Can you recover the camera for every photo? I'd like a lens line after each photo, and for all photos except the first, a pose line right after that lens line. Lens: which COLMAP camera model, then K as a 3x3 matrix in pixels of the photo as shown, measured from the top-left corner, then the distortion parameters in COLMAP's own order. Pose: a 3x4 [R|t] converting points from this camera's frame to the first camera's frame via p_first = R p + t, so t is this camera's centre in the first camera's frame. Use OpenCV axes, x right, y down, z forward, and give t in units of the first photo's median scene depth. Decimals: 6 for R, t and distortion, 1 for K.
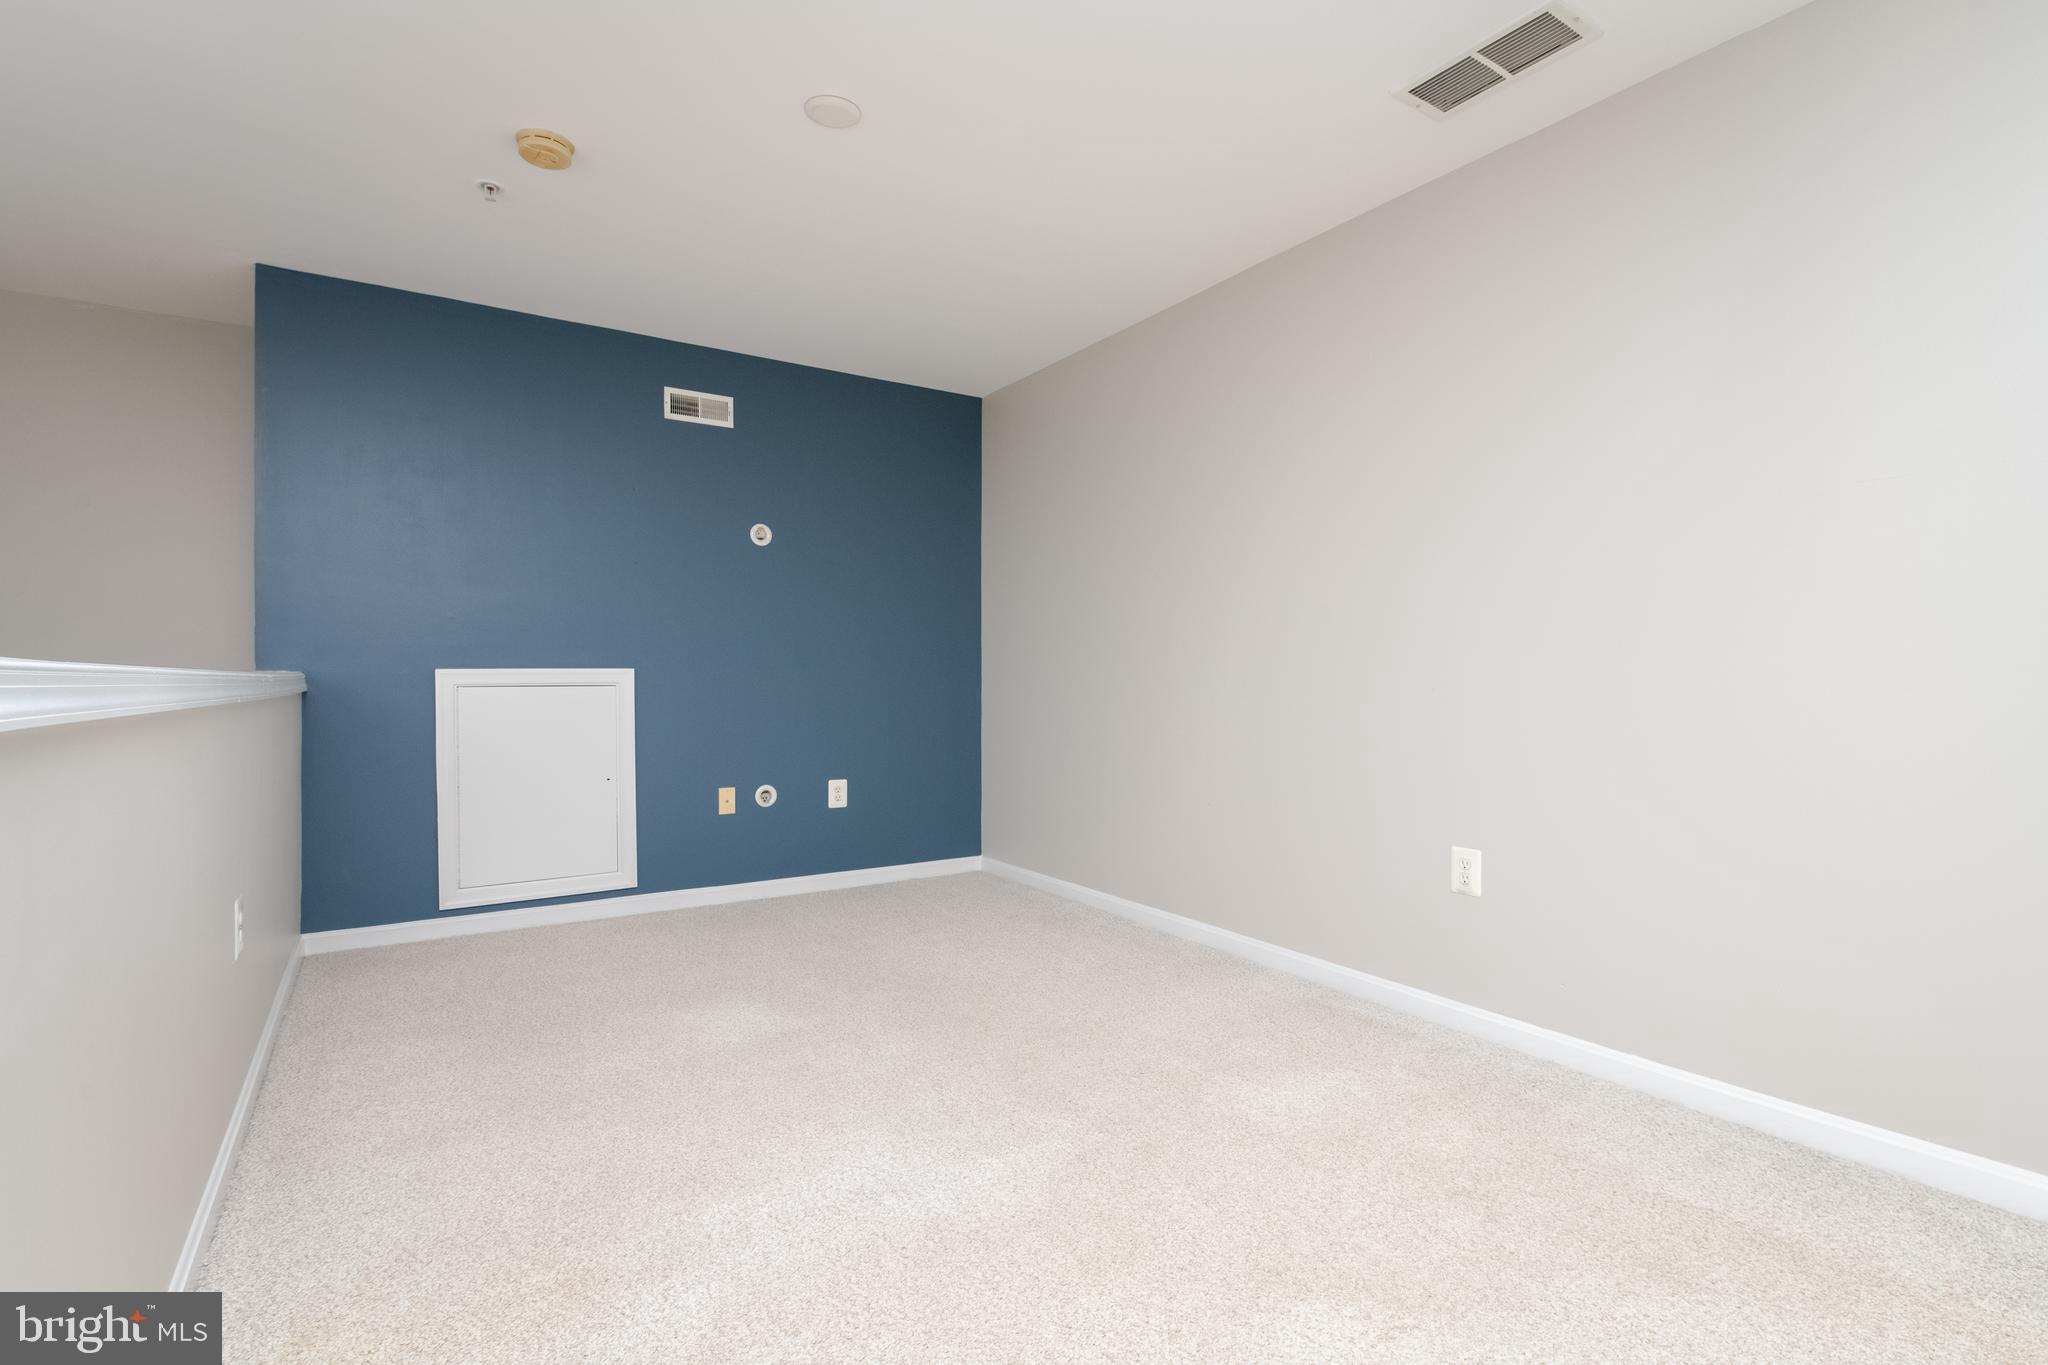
lens RADIAL K [[948.6, 0, 1031.9], [0, 948.6, 669.3], [0, 0, 1]] dist [-0.007911, -0.002823]
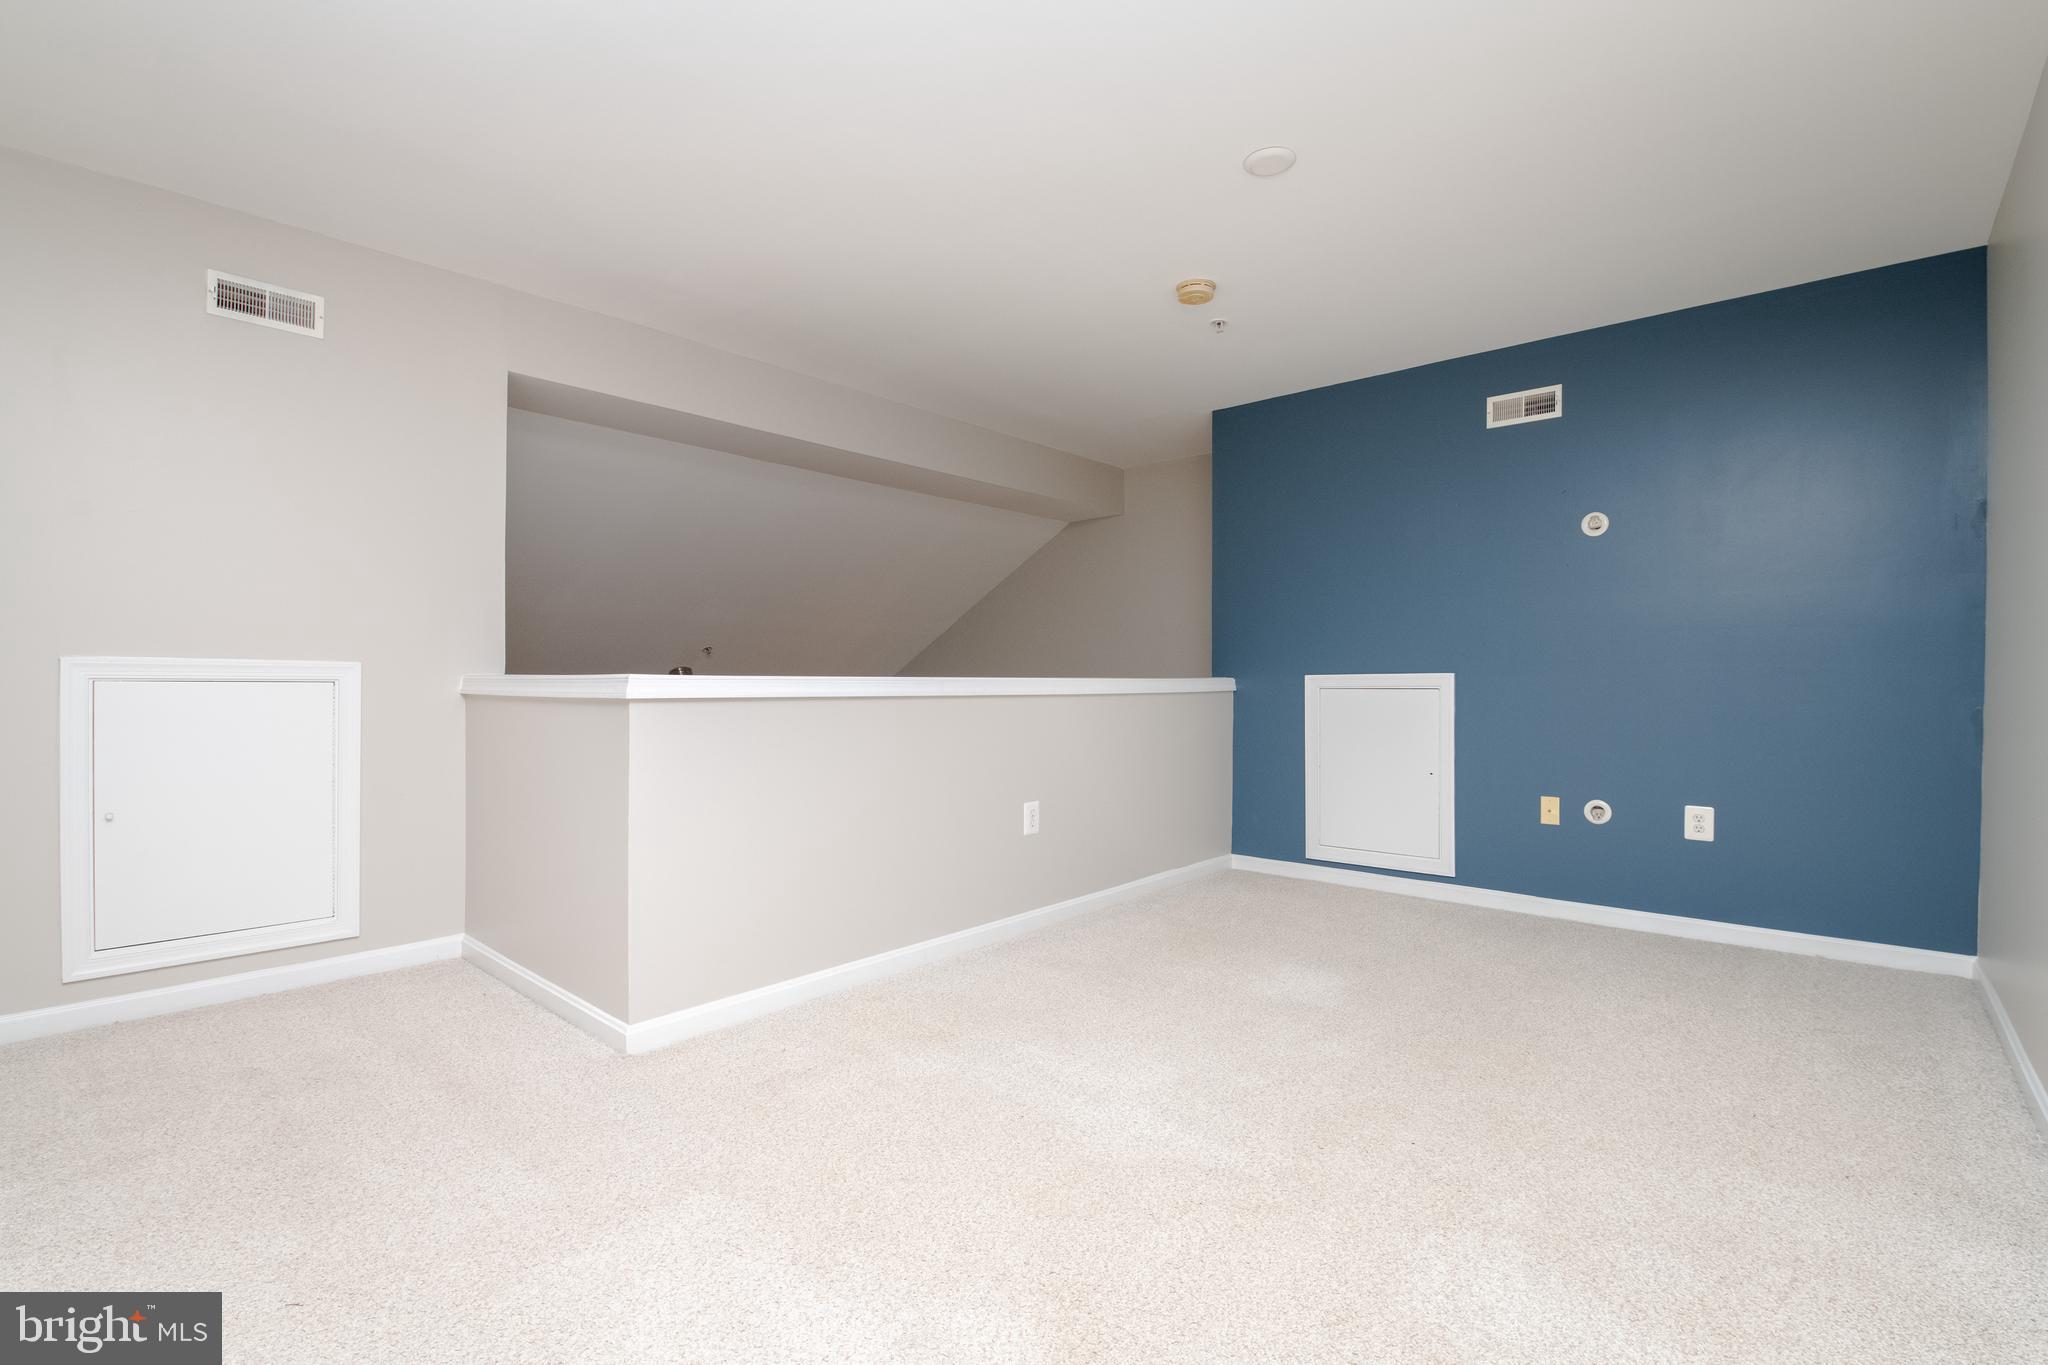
lens RADIAL K [[916.2, 0, 1033.5], [0, 916.2, 691.4], [0, 0, 1]] dist [-0.018142, -0.000475]
pose [[0.250648, 0.008974, -0.968037, 0.446891], [0.006896, 0.999915, 0.011055, 0.005412], [0.968054, -0.009446, 0.250565, 0.275632]]
